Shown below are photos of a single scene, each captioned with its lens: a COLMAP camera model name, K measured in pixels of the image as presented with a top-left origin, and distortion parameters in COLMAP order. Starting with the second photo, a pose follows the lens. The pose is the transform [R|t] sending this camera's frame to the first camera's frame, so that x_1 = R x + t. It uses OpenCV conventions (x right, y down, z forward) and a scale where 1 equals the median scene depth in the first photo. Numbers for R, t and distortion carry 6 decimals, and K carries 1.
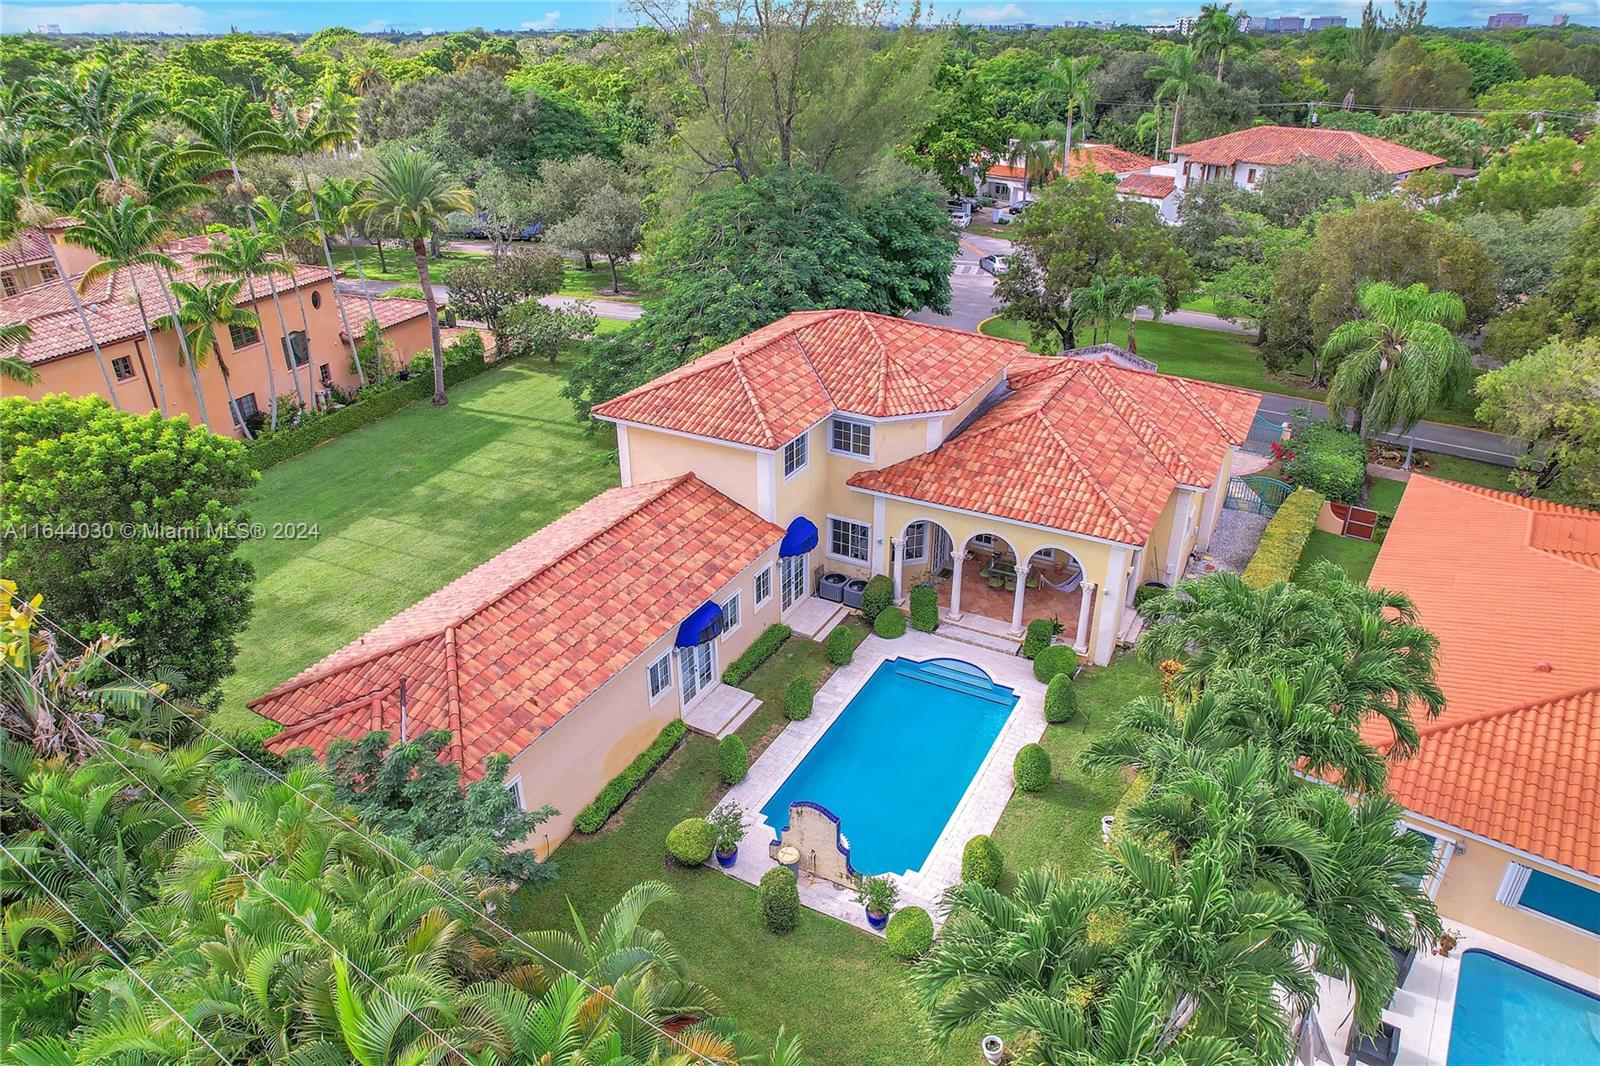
lens RADIAL K [[1026.1, 0, 802.3], [0, 1026.1, 516.4], [0, 0, 1]] dist [-0.086882, 0.080896]
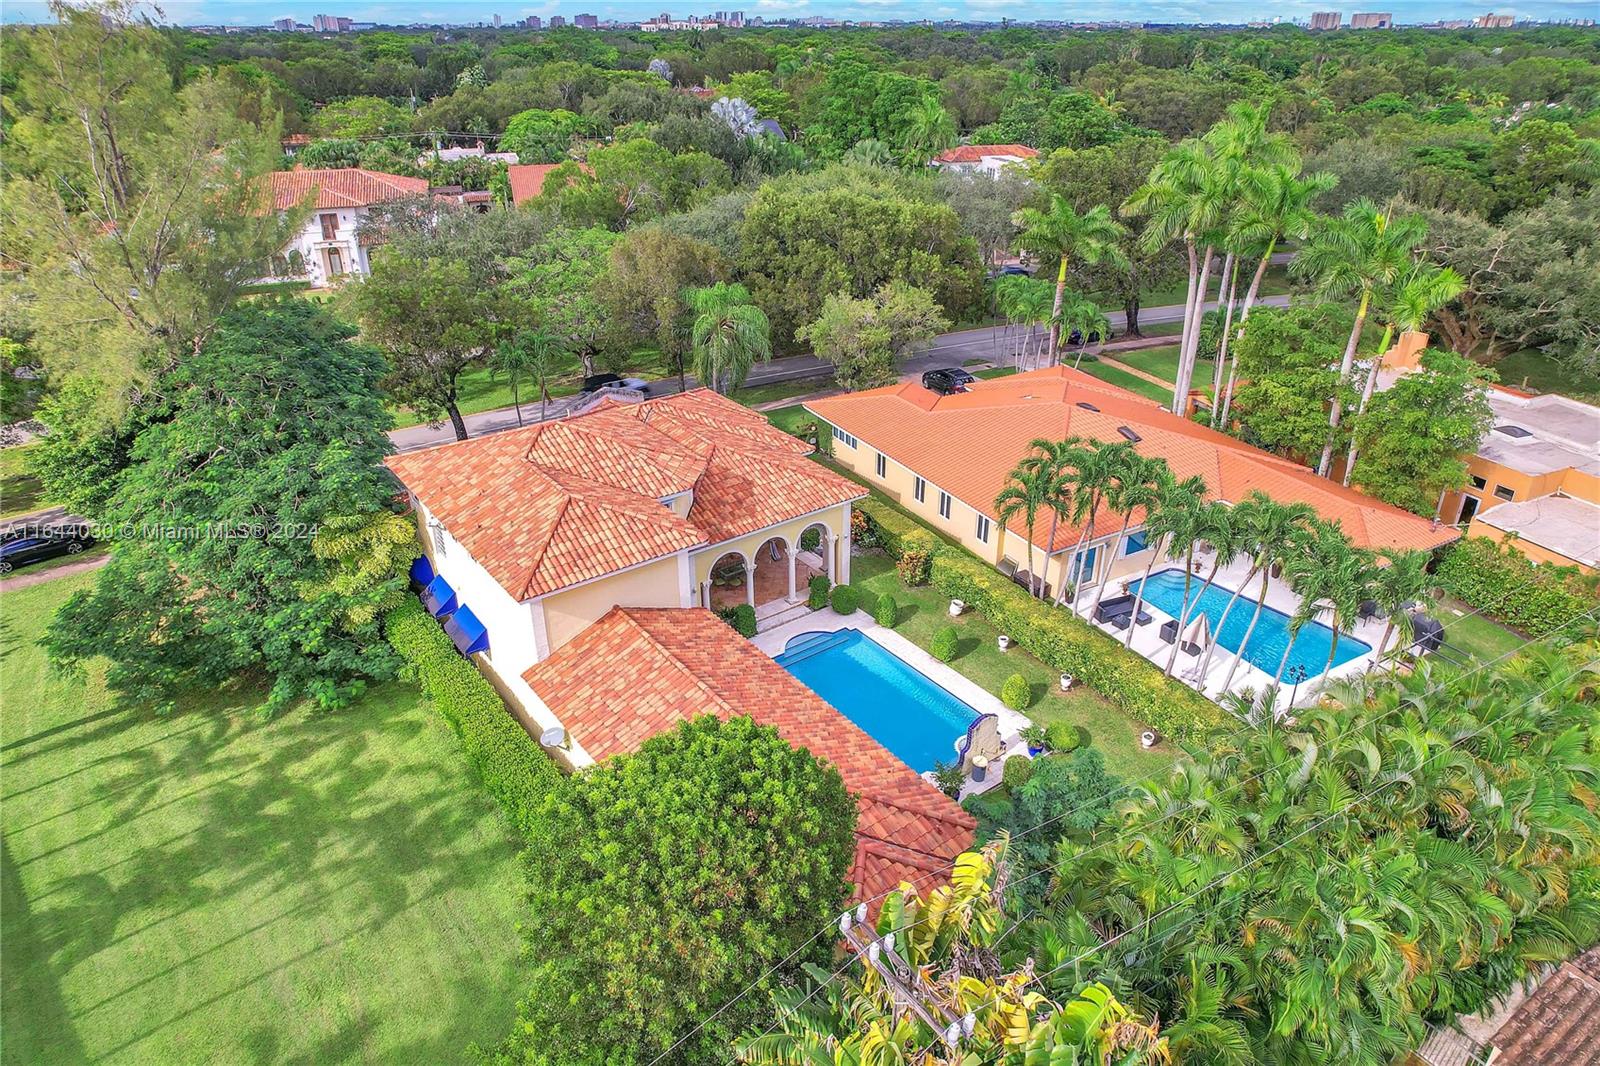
lens RADIAL K [[1026.1, 0, 802.3], [0, 1026.1, 516.4], [0, 0, 1]] dist [-0.086882, 0.080896]
pose [[0.422557, -0.395622, 0.815432, -0.787558], [0.395172, 0.890100, 0.227070, -0.267162], [-0.815650, 0.226286, 0.532457, 0.262000]]
